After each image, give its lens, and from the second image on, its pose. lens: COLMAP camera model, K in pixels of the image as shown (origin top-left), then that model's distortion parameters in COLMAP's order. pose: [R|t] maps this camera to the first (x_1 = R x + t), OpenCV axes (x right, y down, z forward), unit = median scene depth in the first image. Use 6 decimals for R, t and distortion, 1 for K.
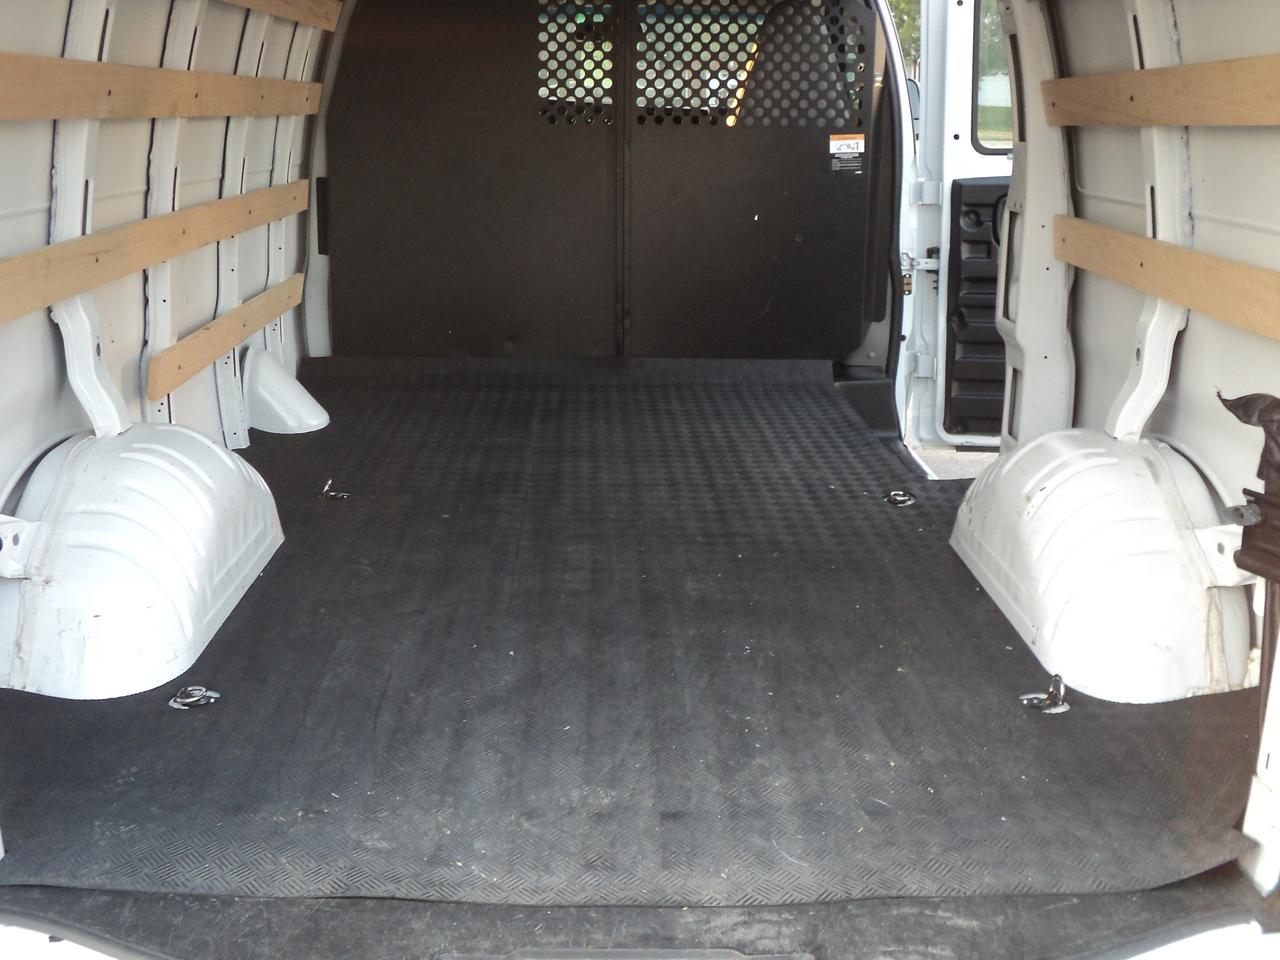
lens RADIAL K [[1312.5, 0, 642.3], [0, 1312.5, 484.9], [0, 0, 1]] dist [-0.133490, 0.000000]
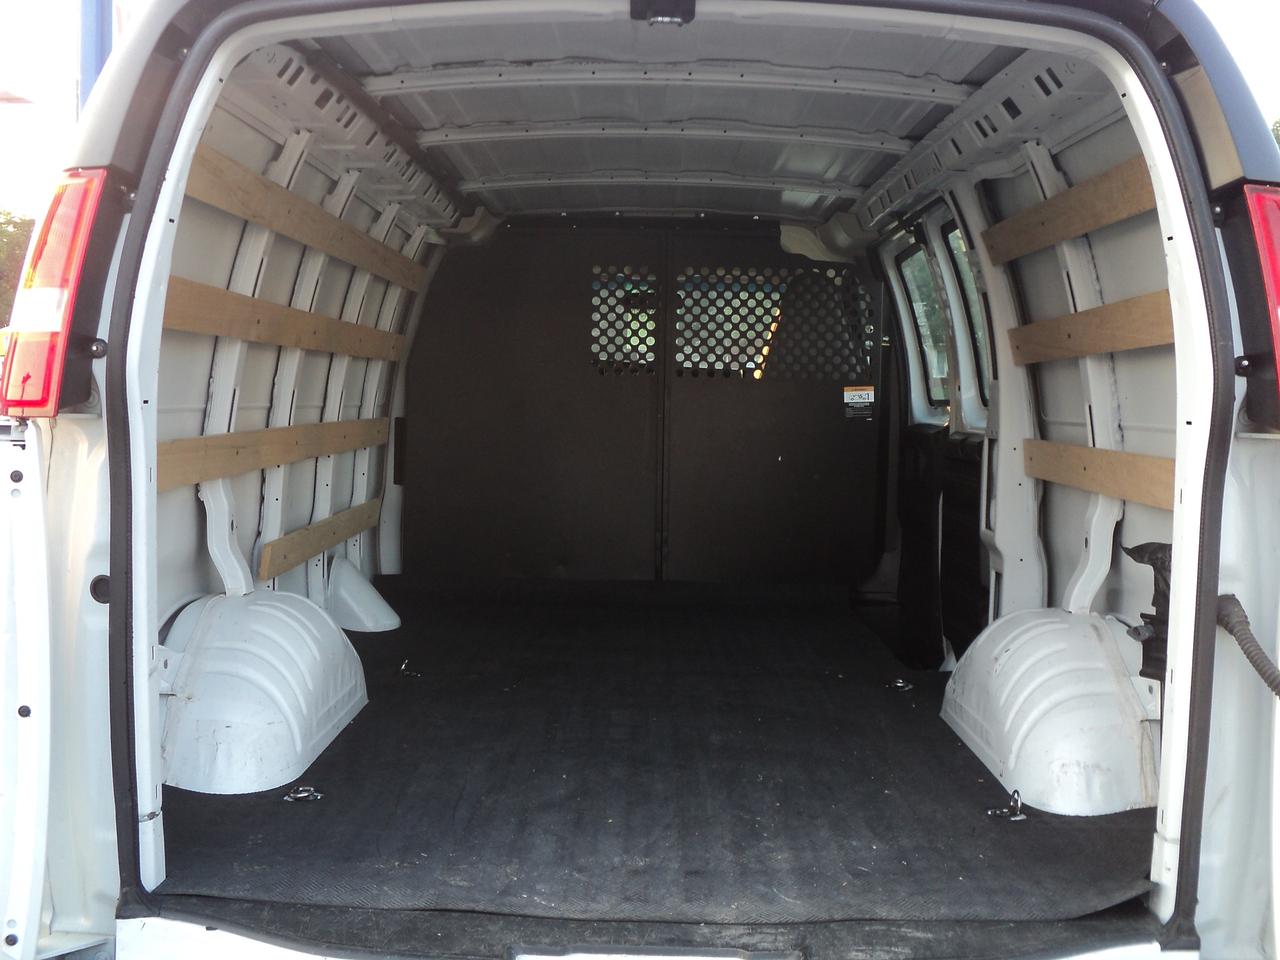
lens RADIAL K [[1312.5, 0, 665.0], [0, 1312.5, 478.6], [0, 0, 1]] dist [-0.133490, 0.000000]
pose [[0.999838, 0.012052, -0.013369, 0.004291], [-0.014627, 0.976891, -0.213235, 0.091089], [0.010490, 0.213396, 0.976909, -0.180187]]
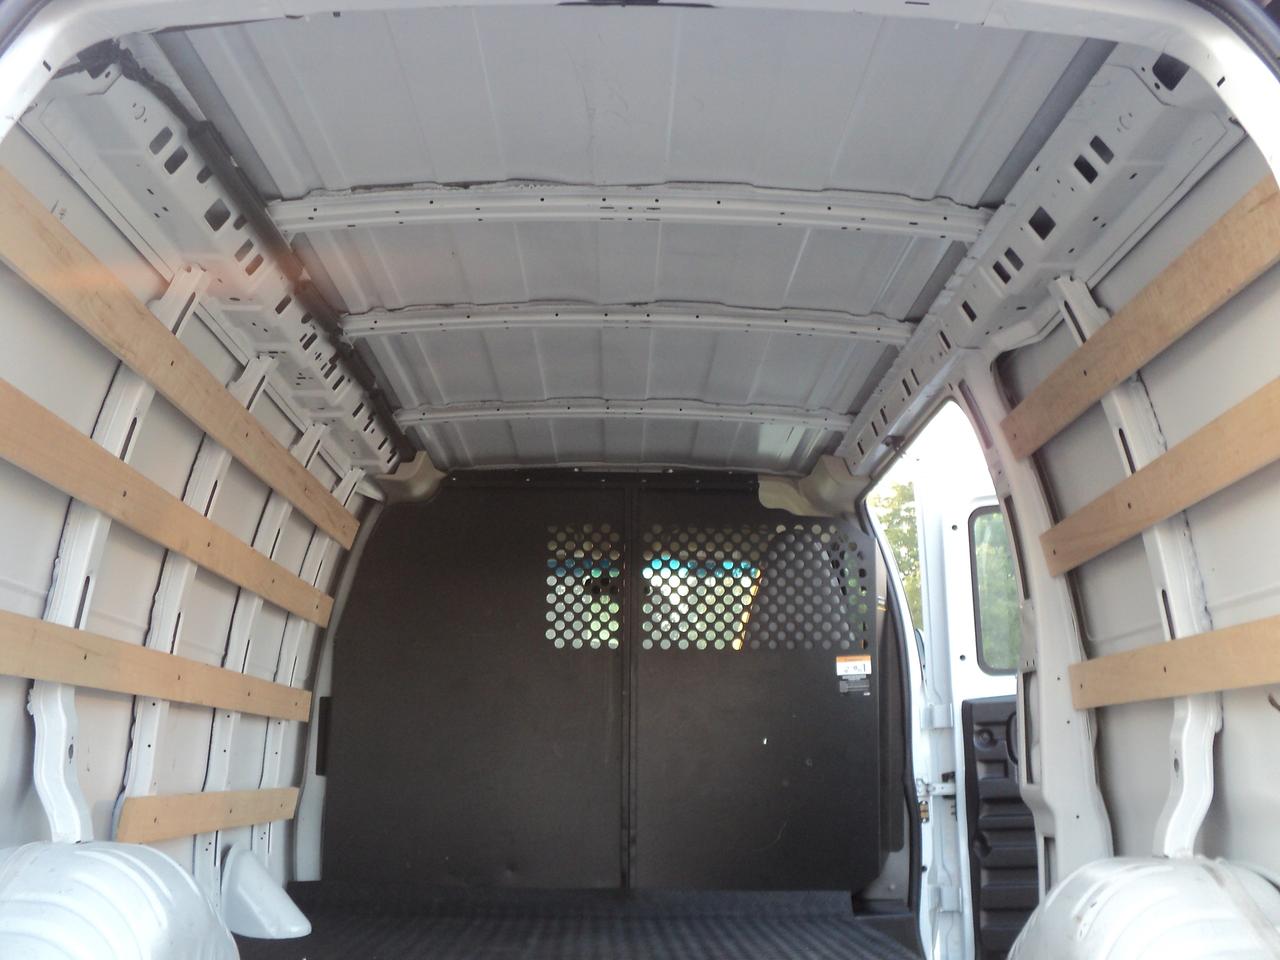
lens RADIAL K [[1312.5, 0, 644.9], [0, 1312.5, 479.2], [0, 0, 1]] dist [-0.133490, 0.000000]
pose [[0.999991, -0.000924, -0.004254, 0.002059], [-0.001198, 0.881075, -0.472975, 0.134217], [0.004185, 0.472975, 0.881066, 0.068077]]
